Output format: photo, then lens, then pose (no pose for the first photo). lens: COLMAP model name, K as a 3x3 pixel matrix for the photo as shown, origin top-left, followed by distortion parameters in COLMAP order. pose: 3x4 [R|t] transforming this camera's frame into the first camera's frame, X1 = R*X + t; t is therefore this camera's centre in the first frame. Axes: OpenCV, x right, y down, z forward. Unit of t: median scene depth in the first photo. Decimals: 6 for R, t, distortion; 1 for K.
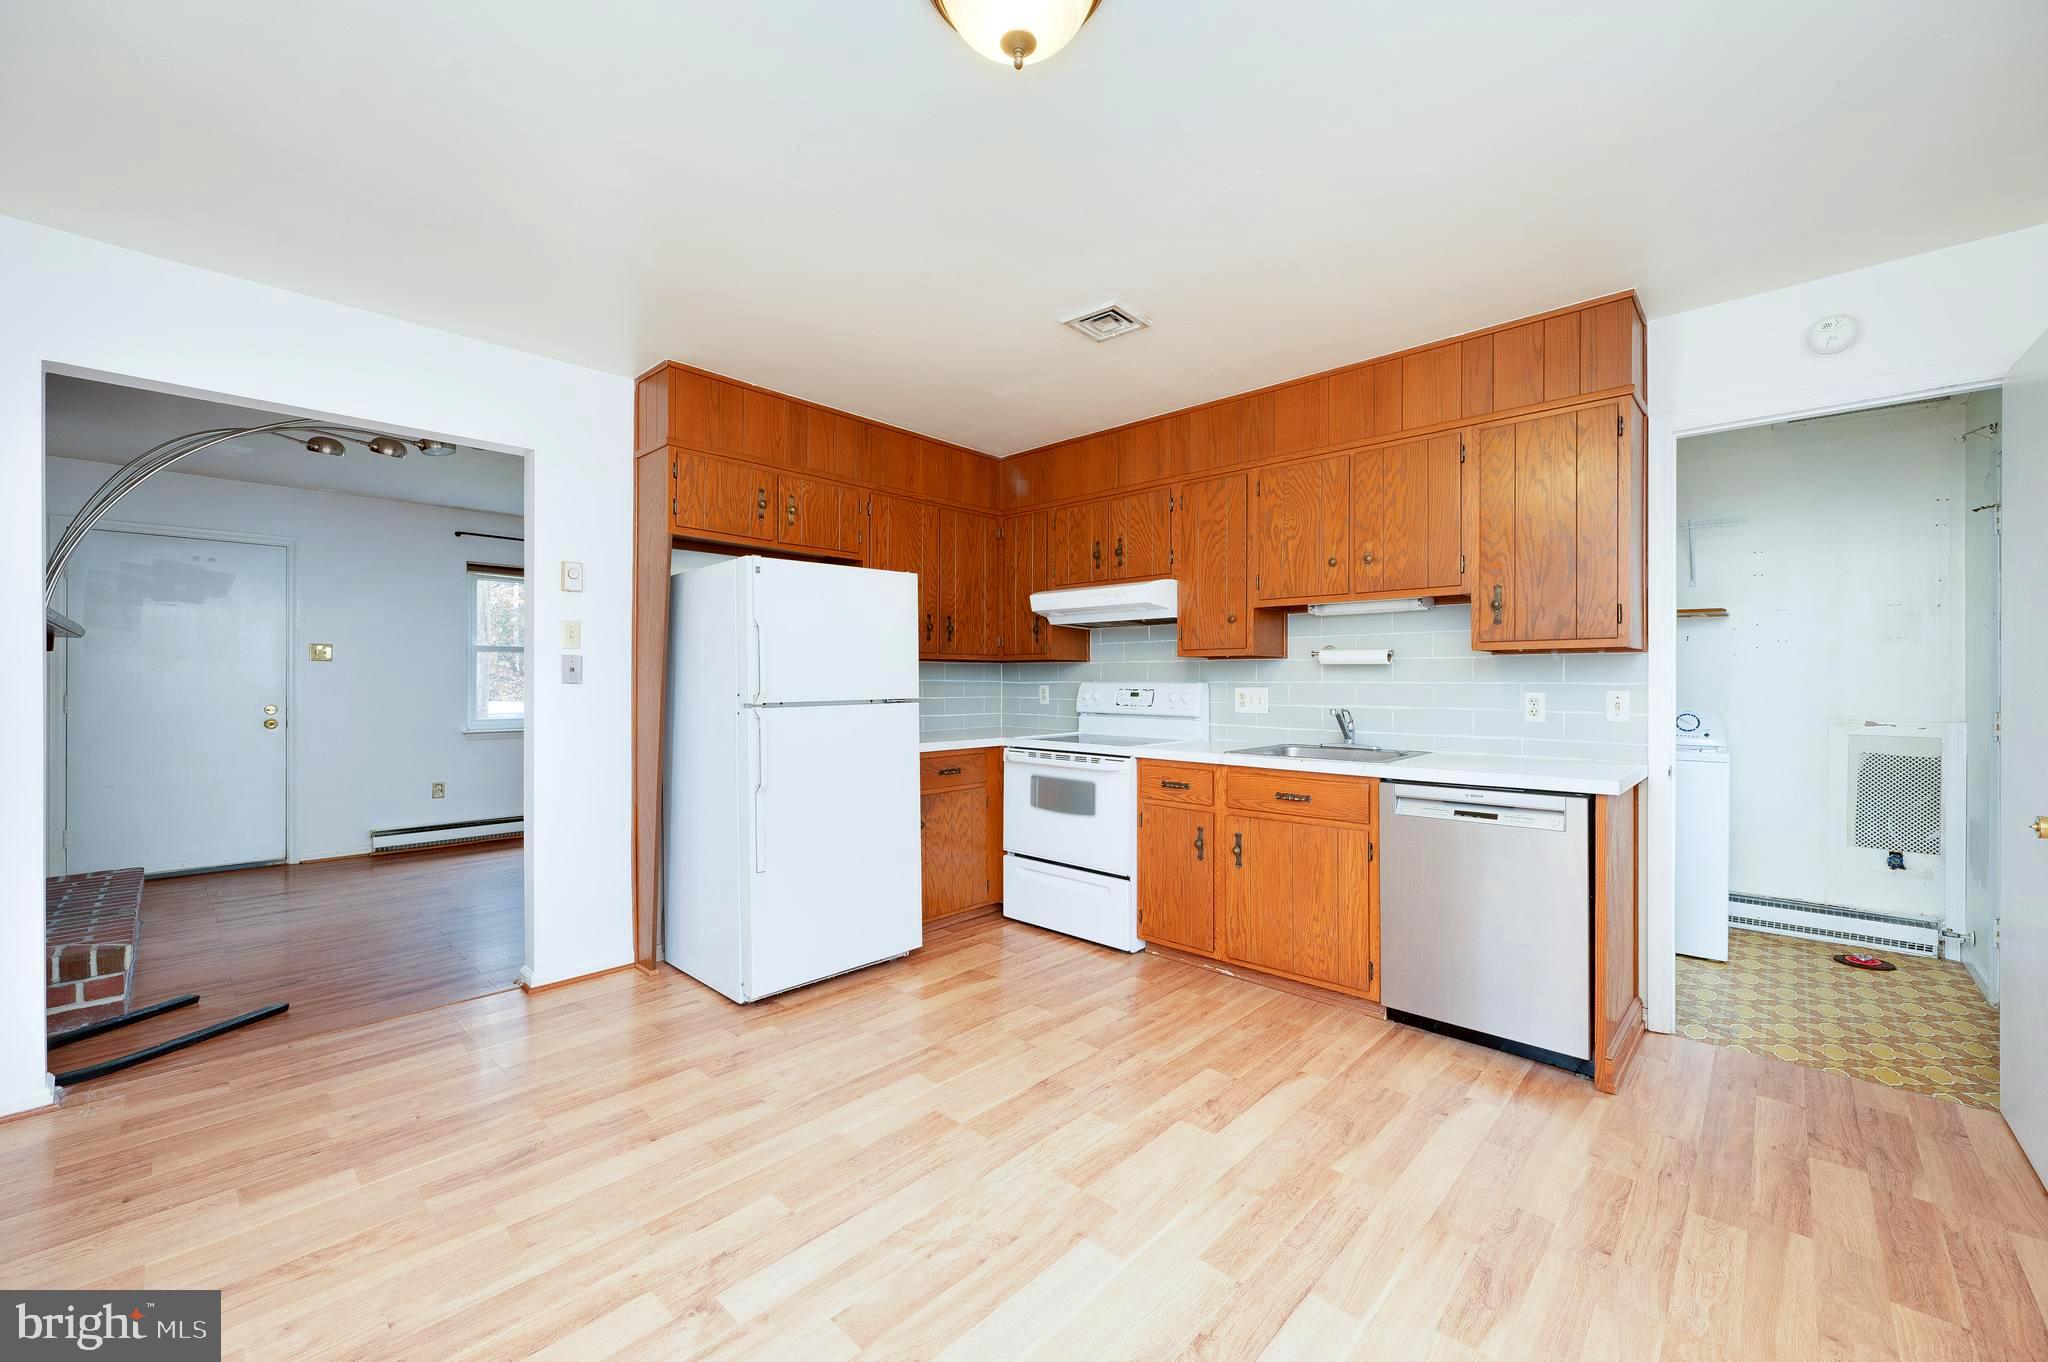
lens RADIAL K [[818.6, 0, 1023.8], [0, 818.6, 679.2], [0, 0, 1]] dist [-0.000093, 0.000023]
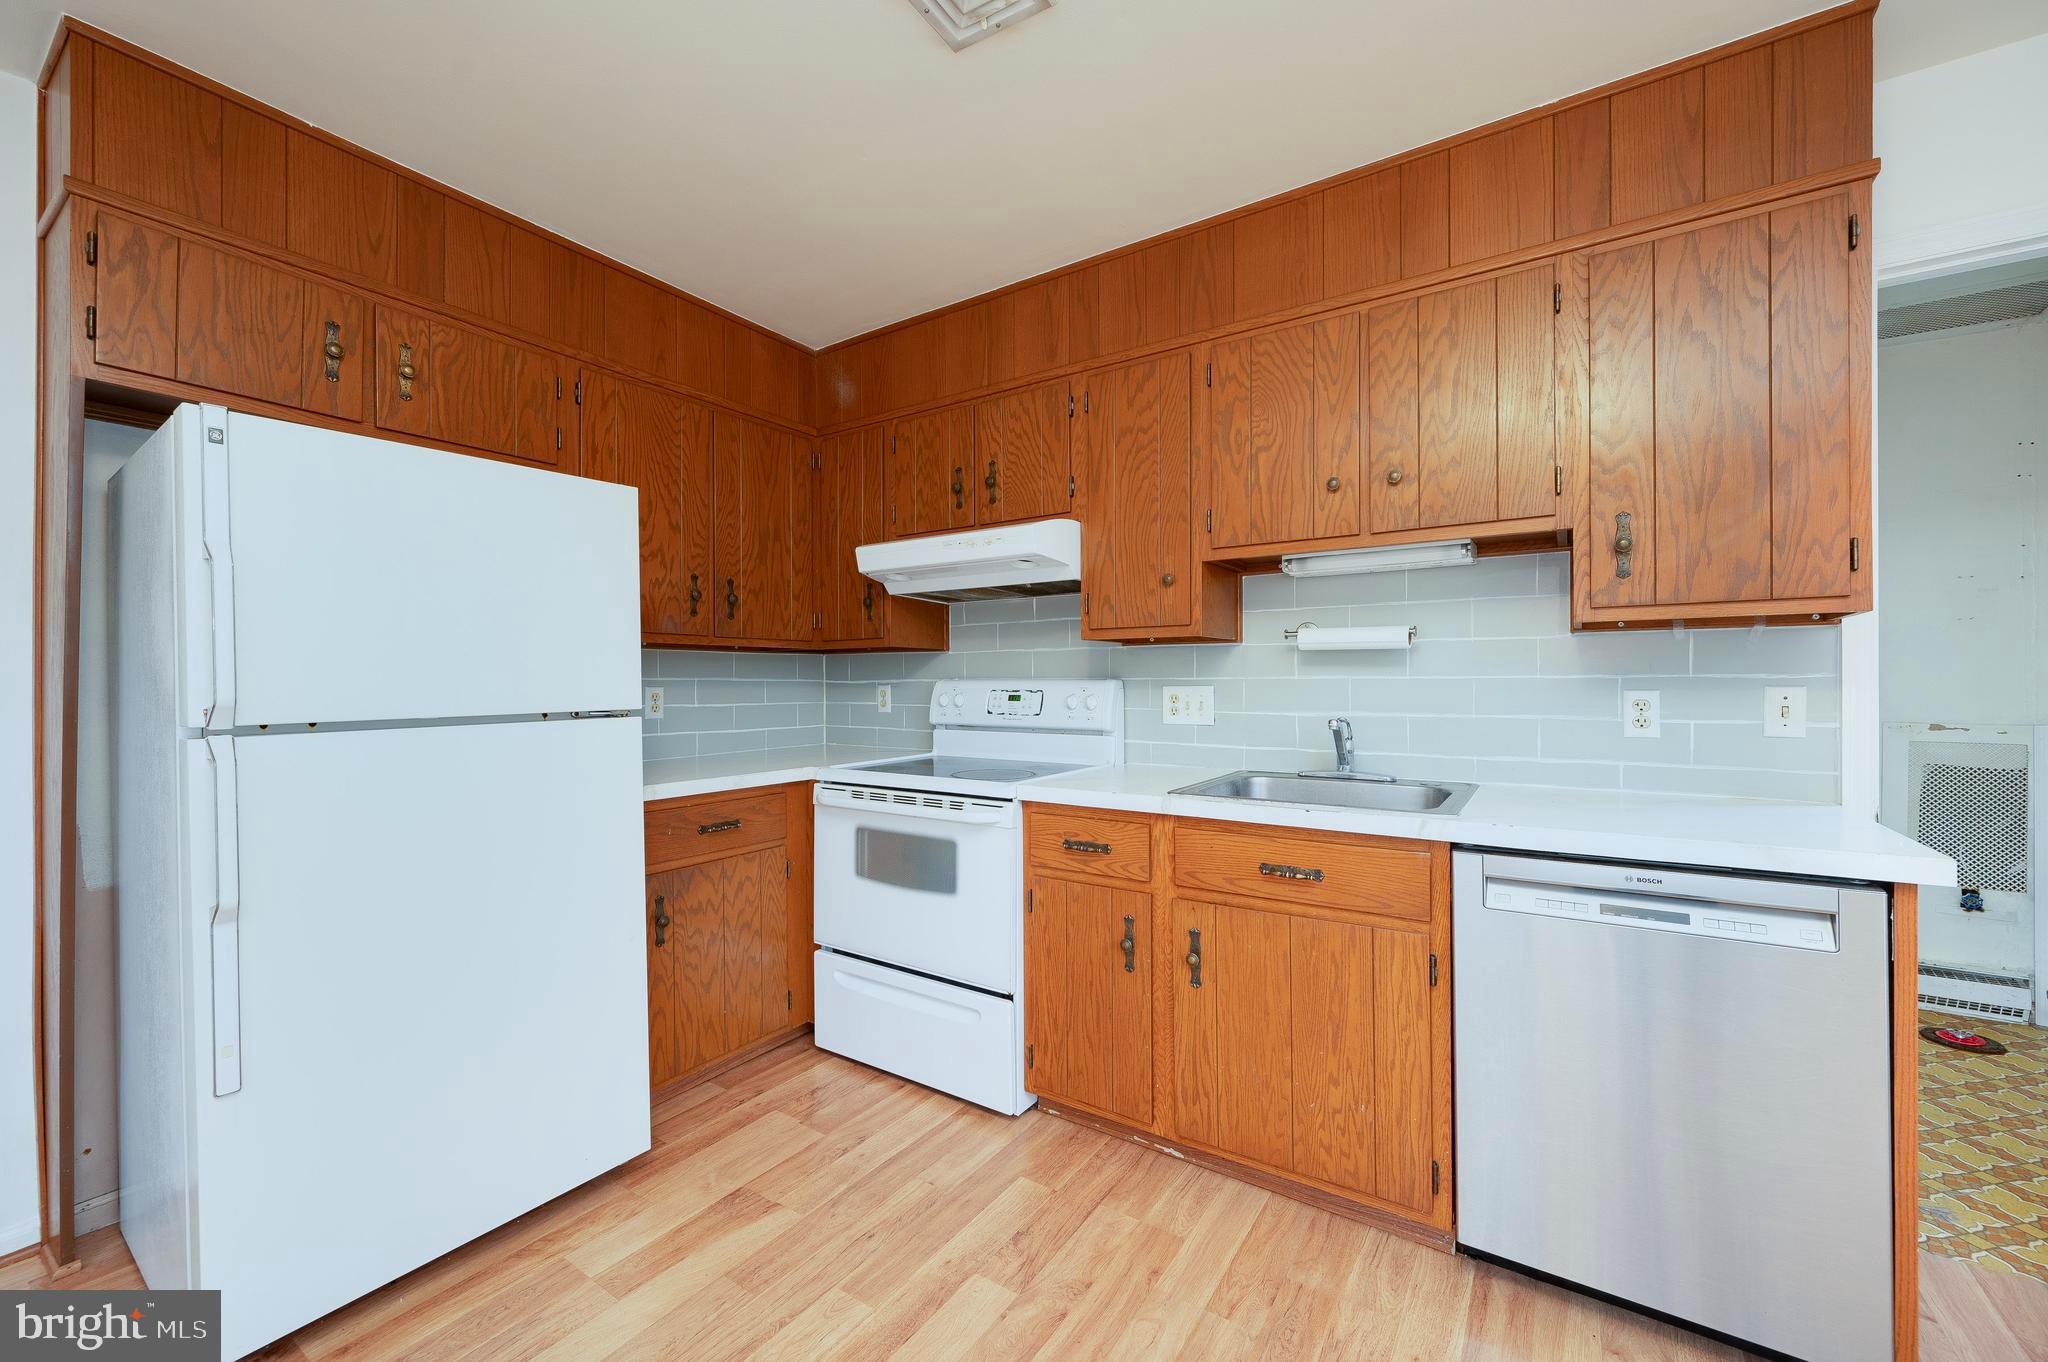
lens RADIAL K [[818.6, 0, 1023.9], [0, 818.6, 682.0], [0, 0, 1]] dist [-0.000093, 0.000023]
pose [[0.986550, -0.005774, 0.163360, 0.038246], [0.005429, 0.999982, 0.002557, 0.004348], [-0.163372, -0.001635, 0.986563, 0.391124]]
